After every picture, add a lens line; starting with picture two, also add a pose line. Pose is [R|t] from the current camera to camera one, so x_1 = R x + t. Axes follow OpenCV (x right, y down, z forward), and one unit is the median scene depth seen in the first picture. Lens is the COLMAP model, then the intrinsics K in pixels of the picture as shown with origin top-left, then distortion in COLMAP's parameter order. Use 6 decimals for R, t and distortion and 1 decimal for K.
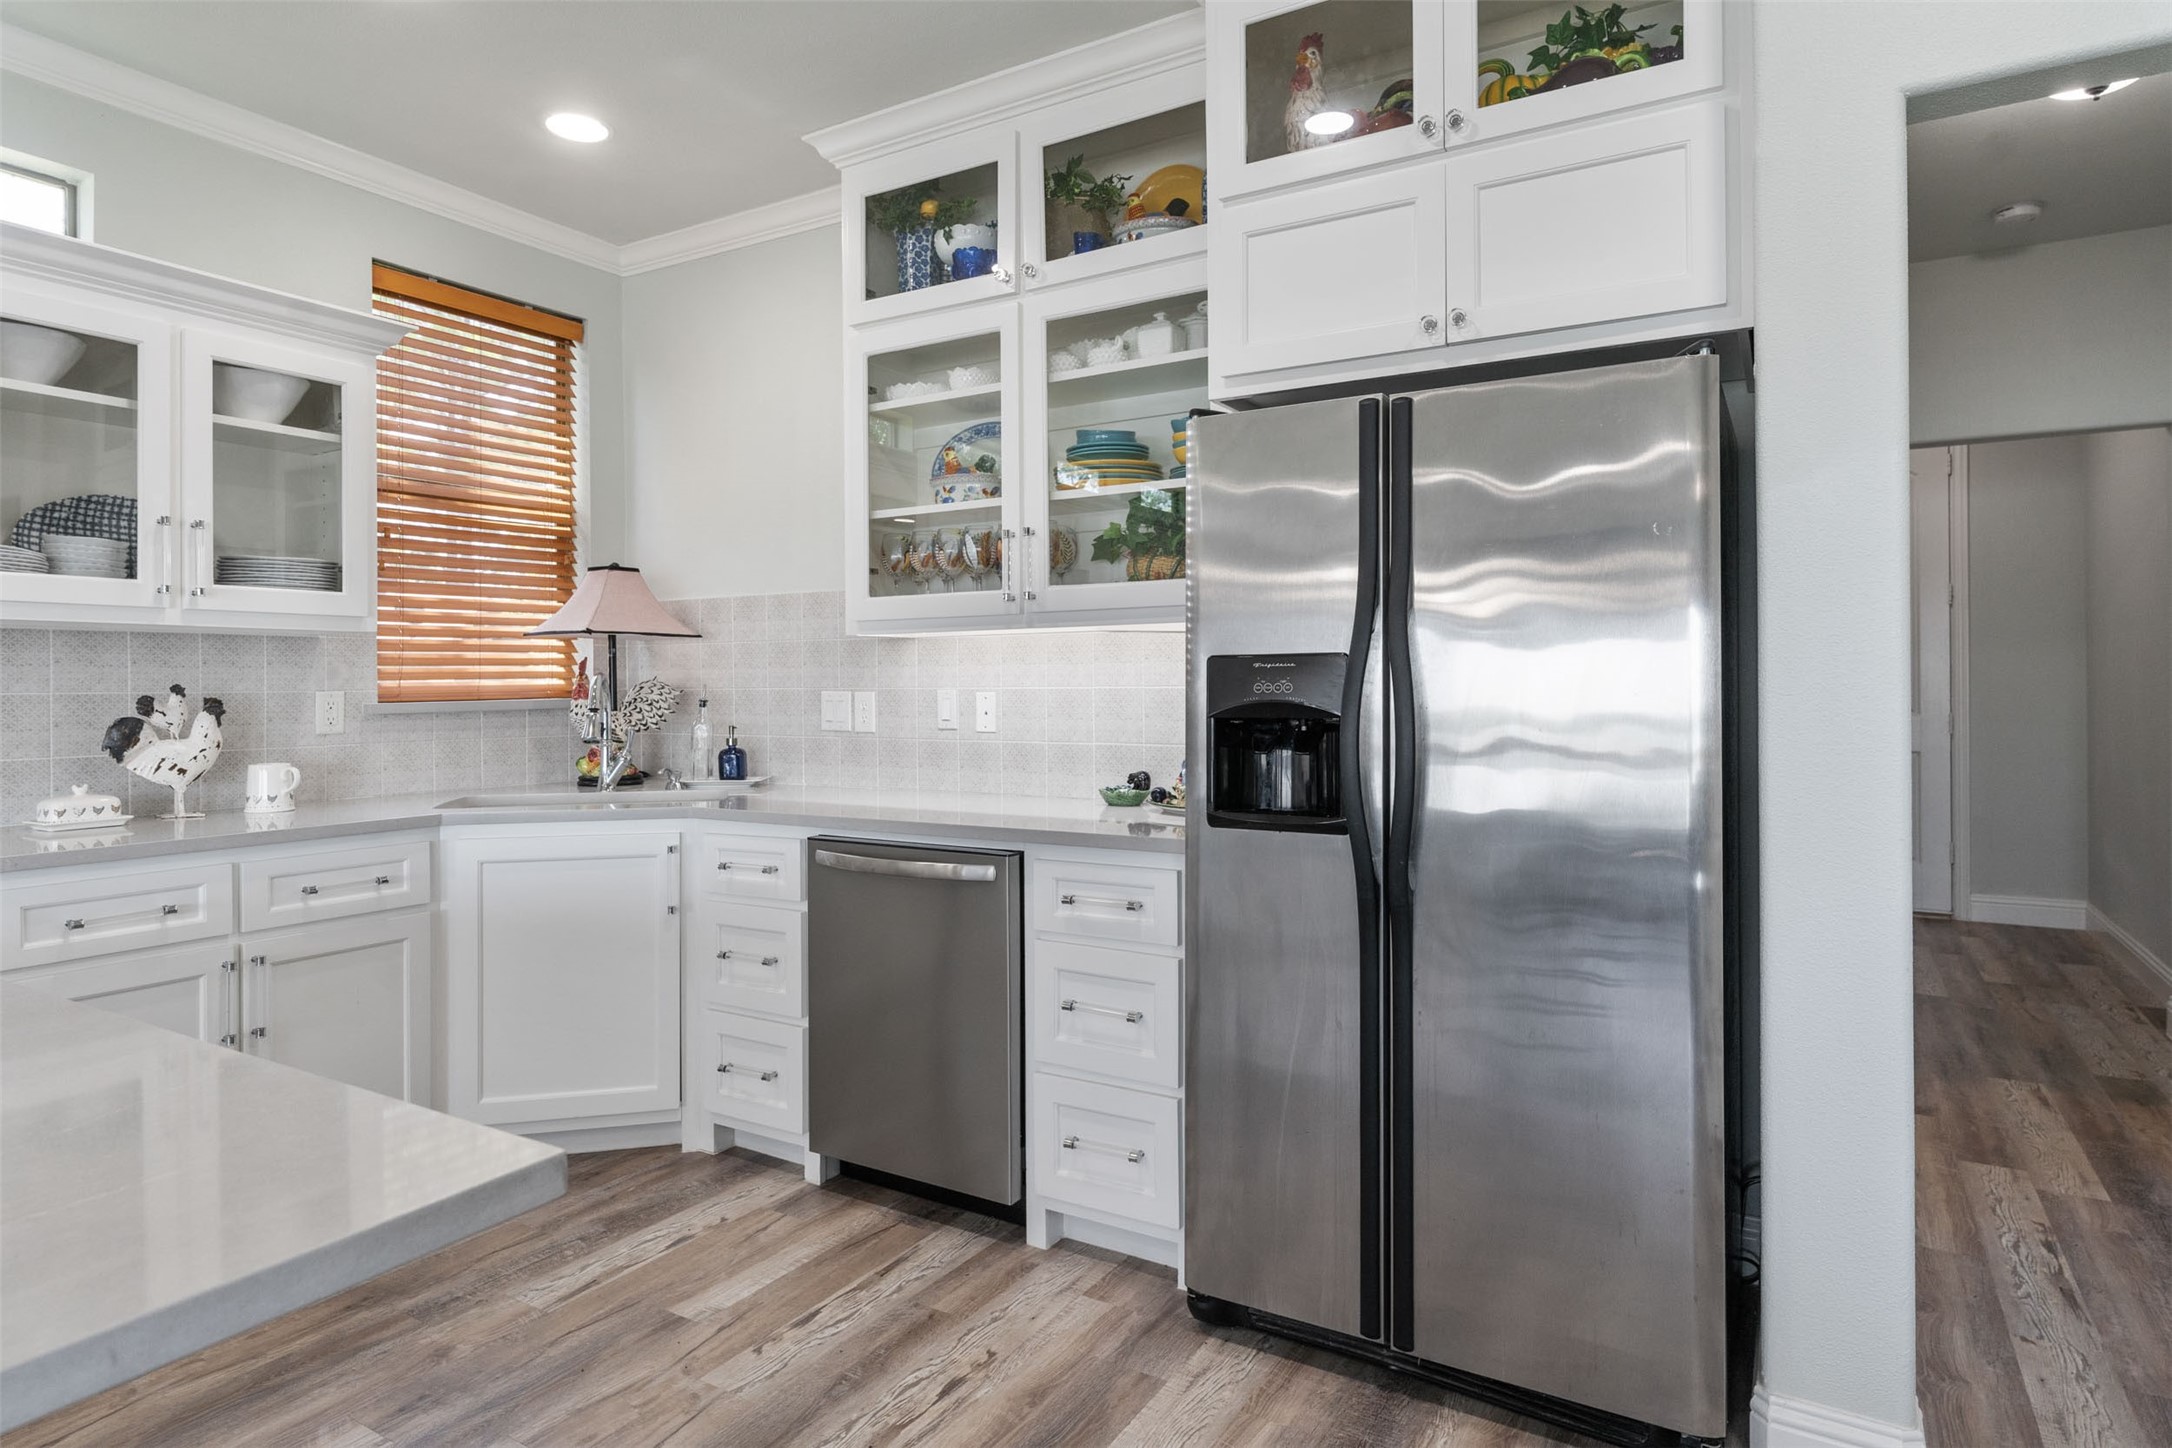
lens RADIAL K [[1183.1, 0, 1096.3], [0, 1183.1, 680.8], [0, 0, 1]] dist [-0.012319, -0.001178]
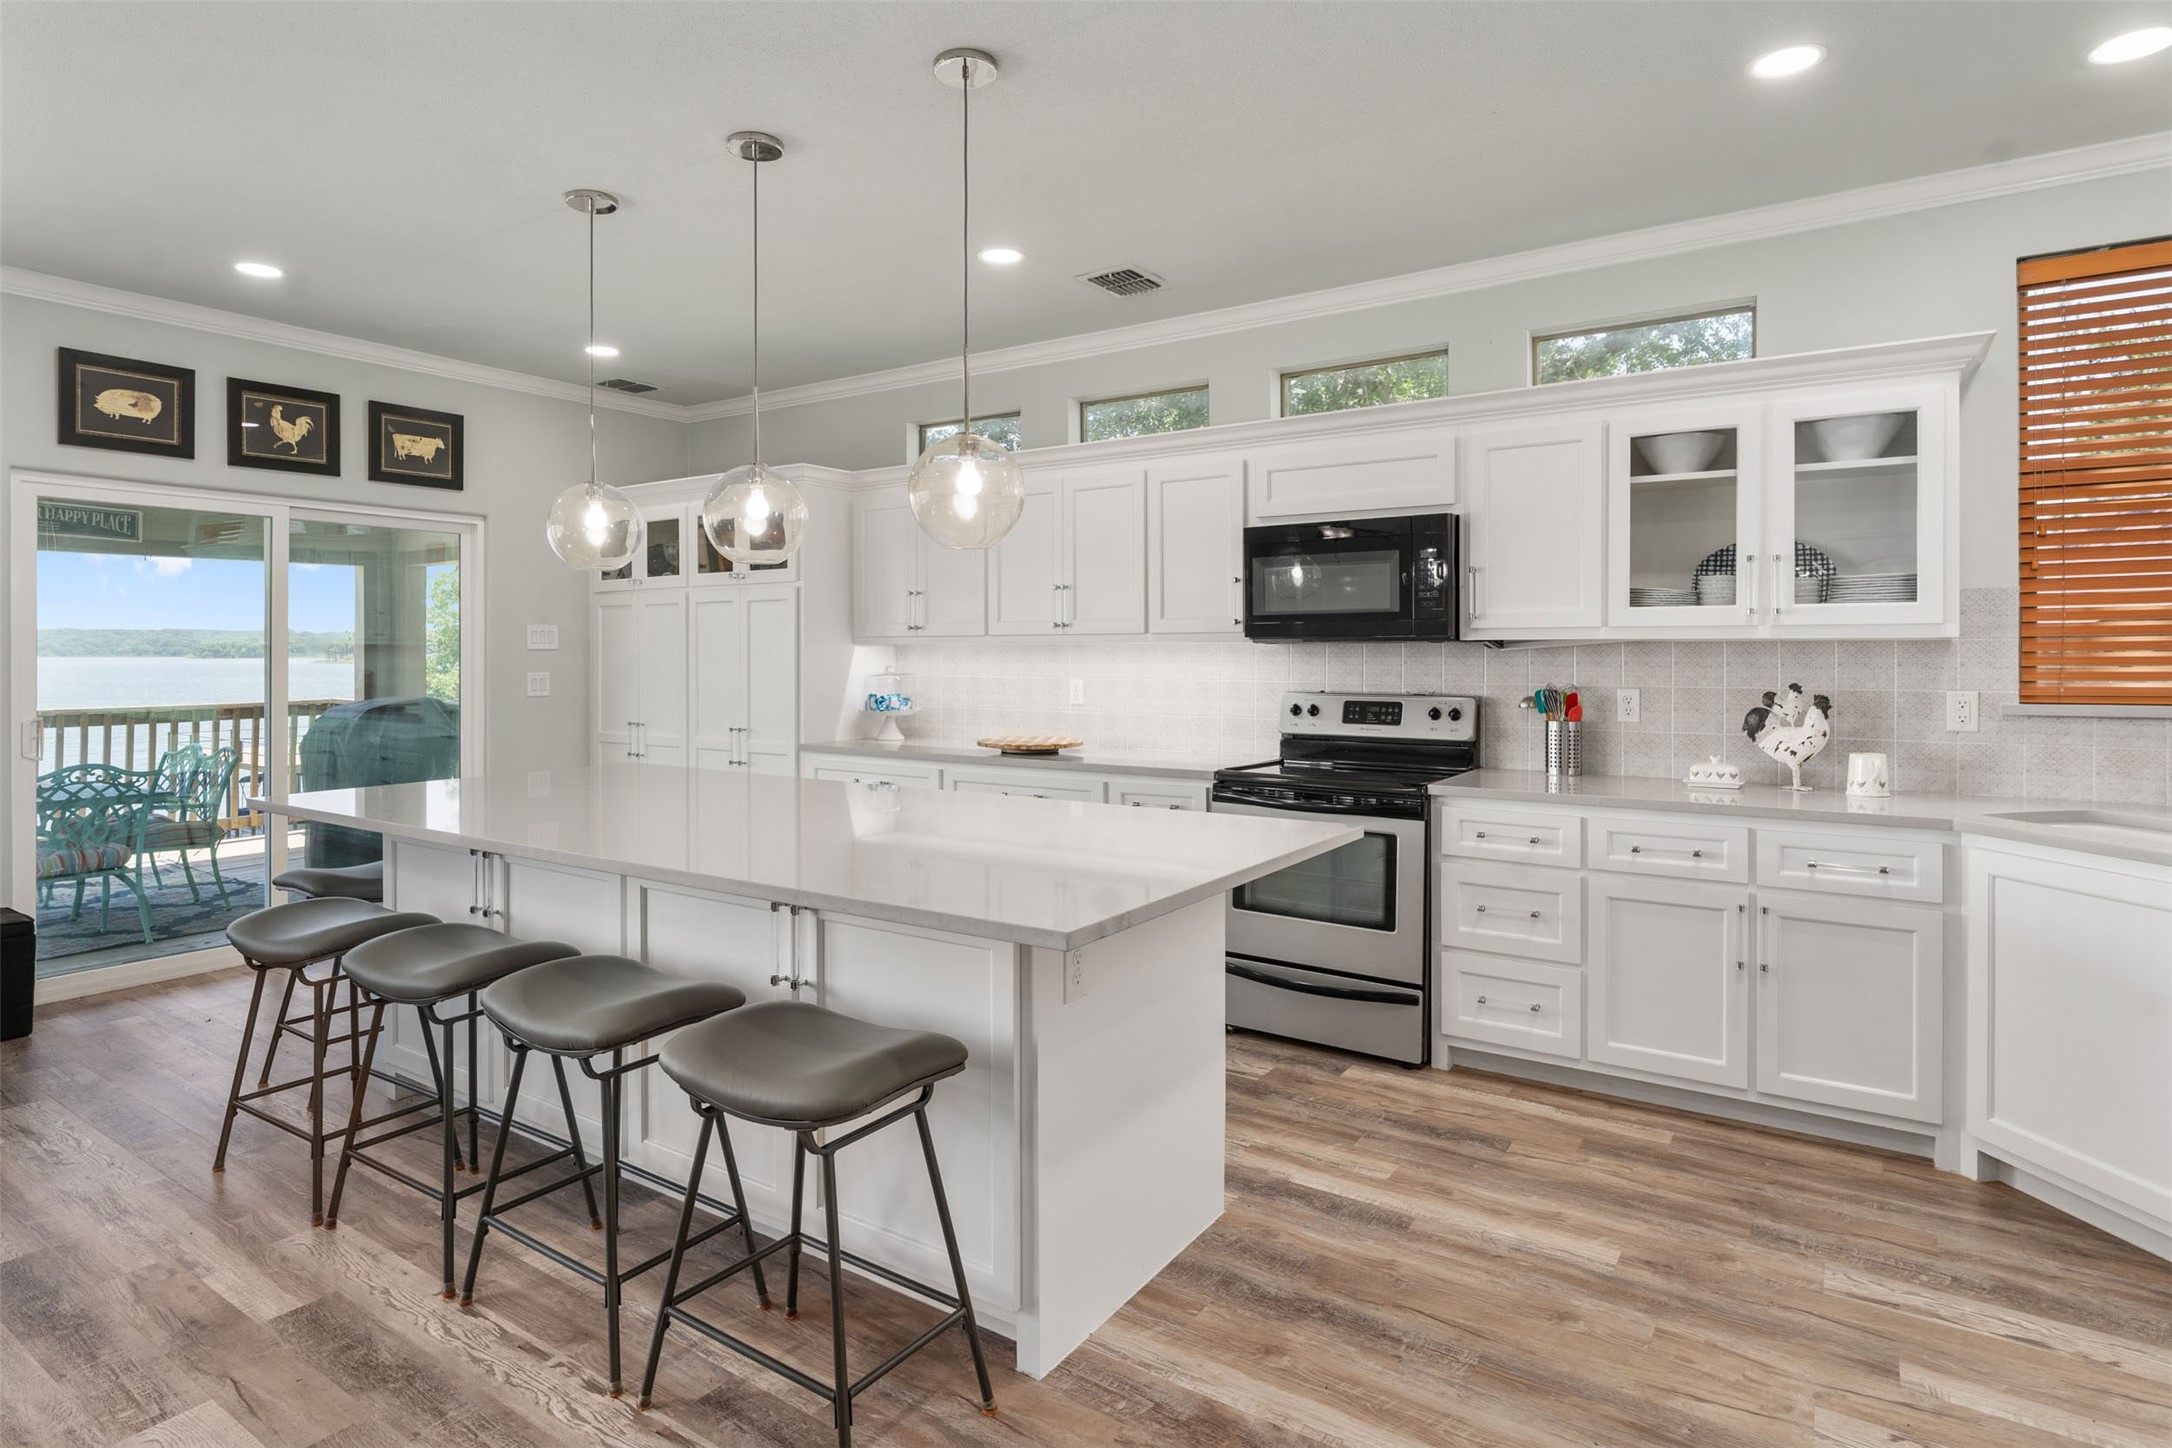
lens RADIAL K [[1159.6, 0, 1106.3], [0, 1159.6, 652.9], [0, 0, 1]] dist [0.007861, -0.000547]
pose [[-0.044855, 0.005938, -0.998976, 0.481613], [0.003204, 0.999978, 0.005800, -0.038438], [0.998988, -0.002941, -0.044874, 0.316460]]
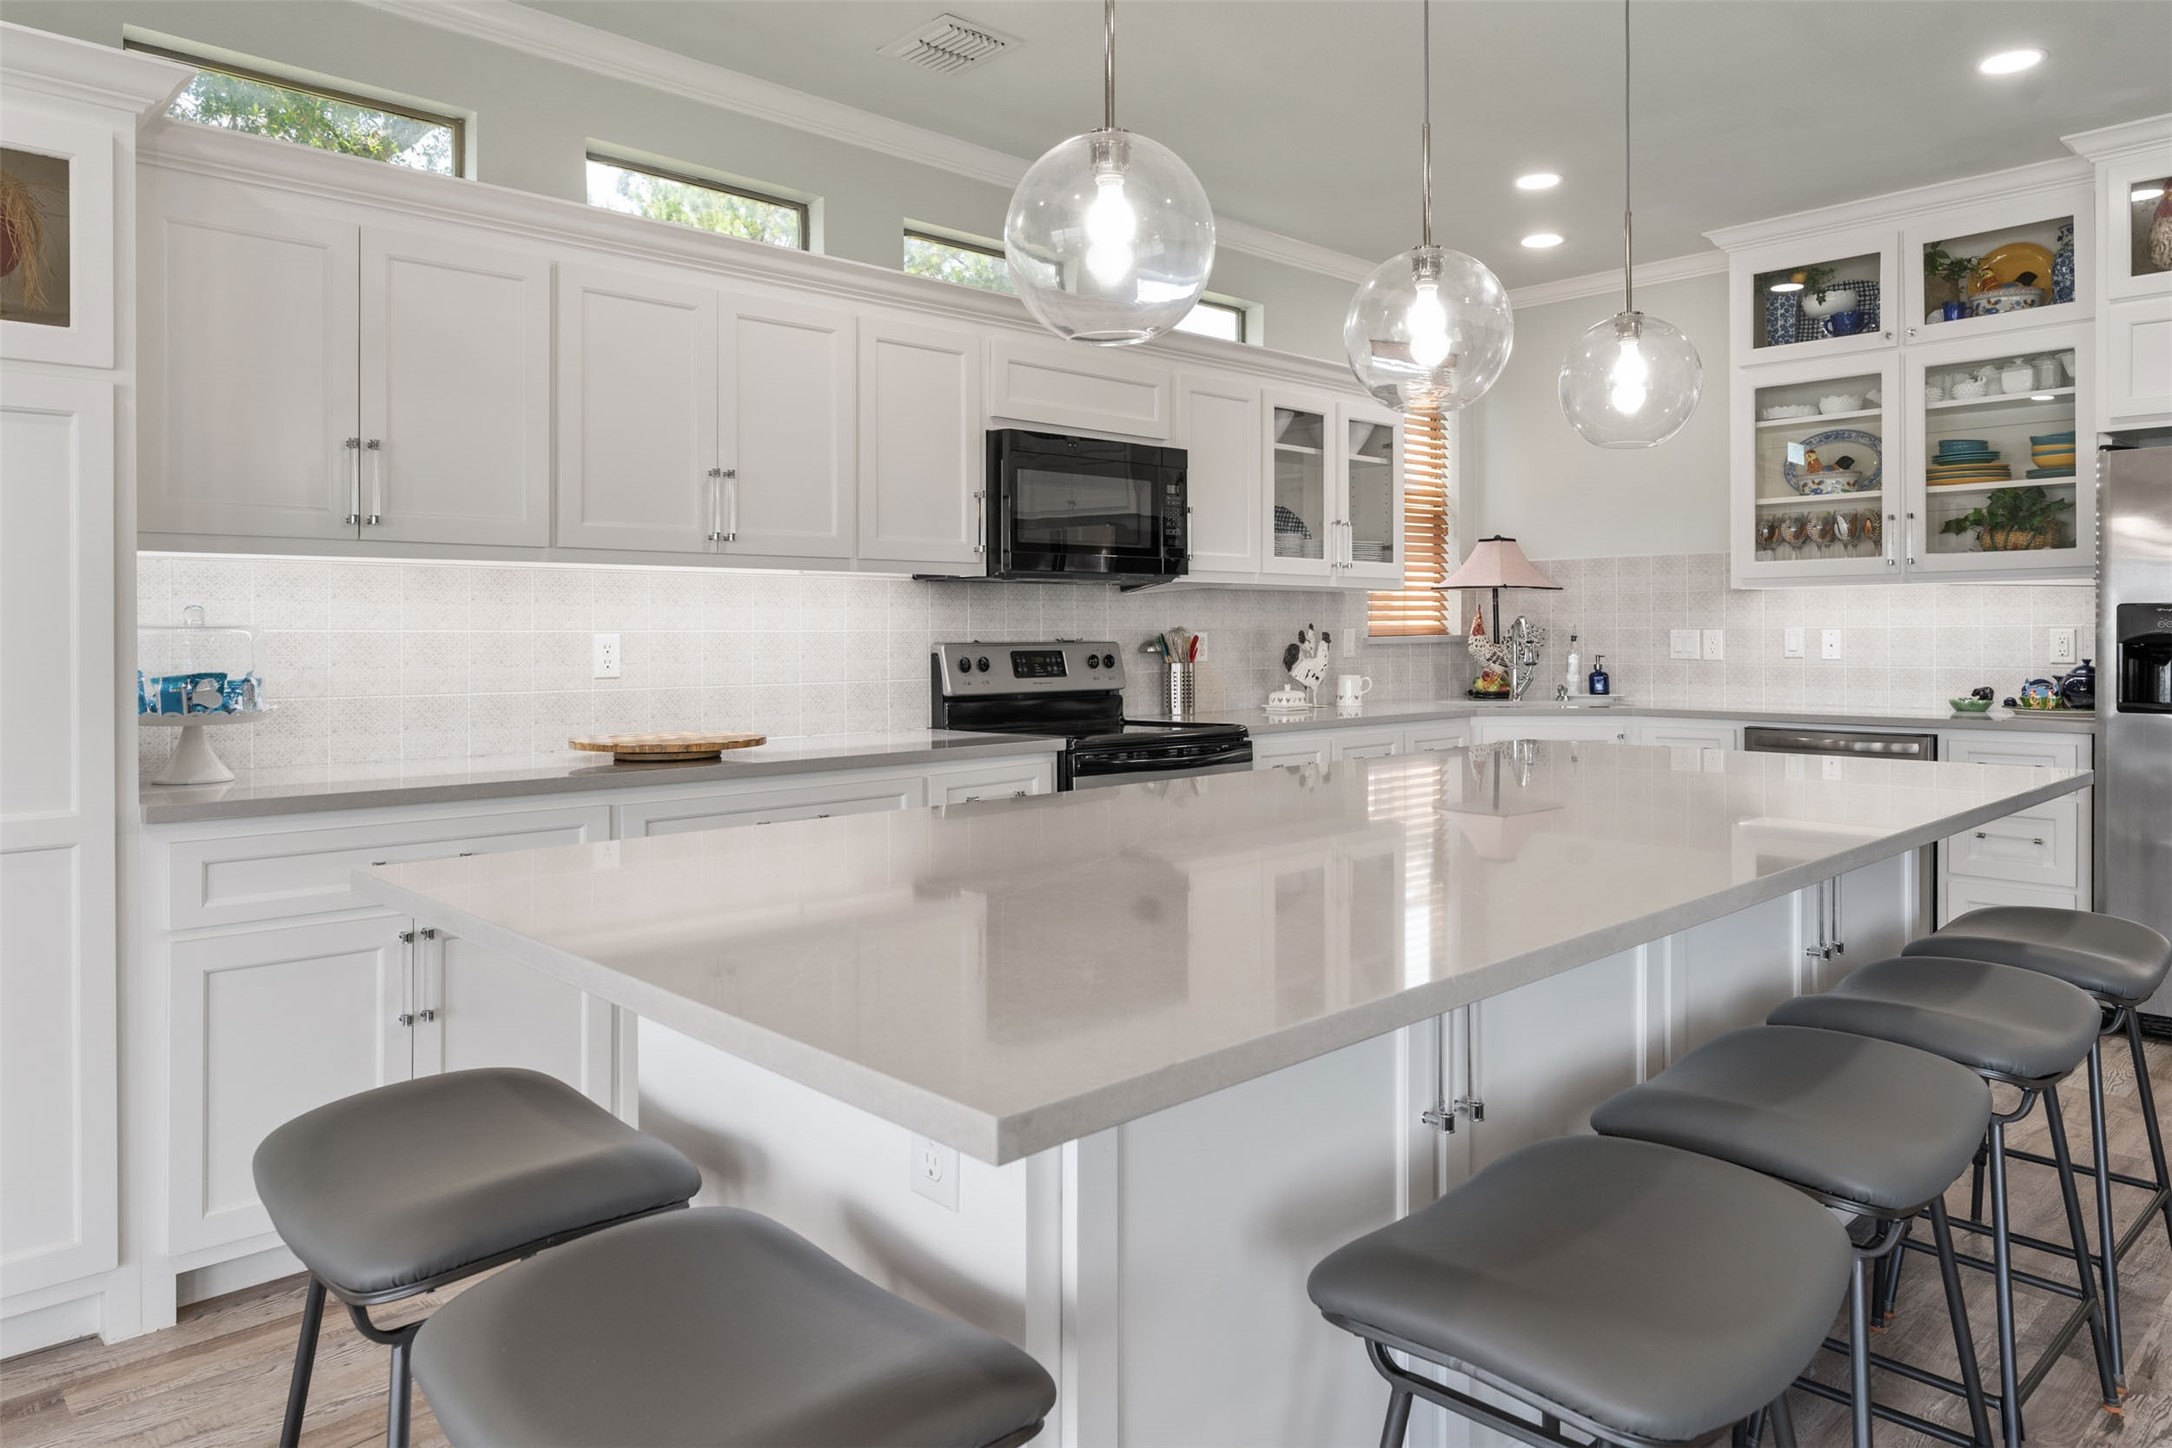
lens RADIAL K [[1417.6, 0, 1116.4], [0, 1417.6, 638.5], [0, 0, 1]] dist [0.011349, -0.008991]
pose [[0.965754, 0.003212, -0.259440, -0.532518], [-0.000759, 0.999954, 0.009554, 0.005017], [0.259459, -0.009030, 0.965712, -0.898218]]
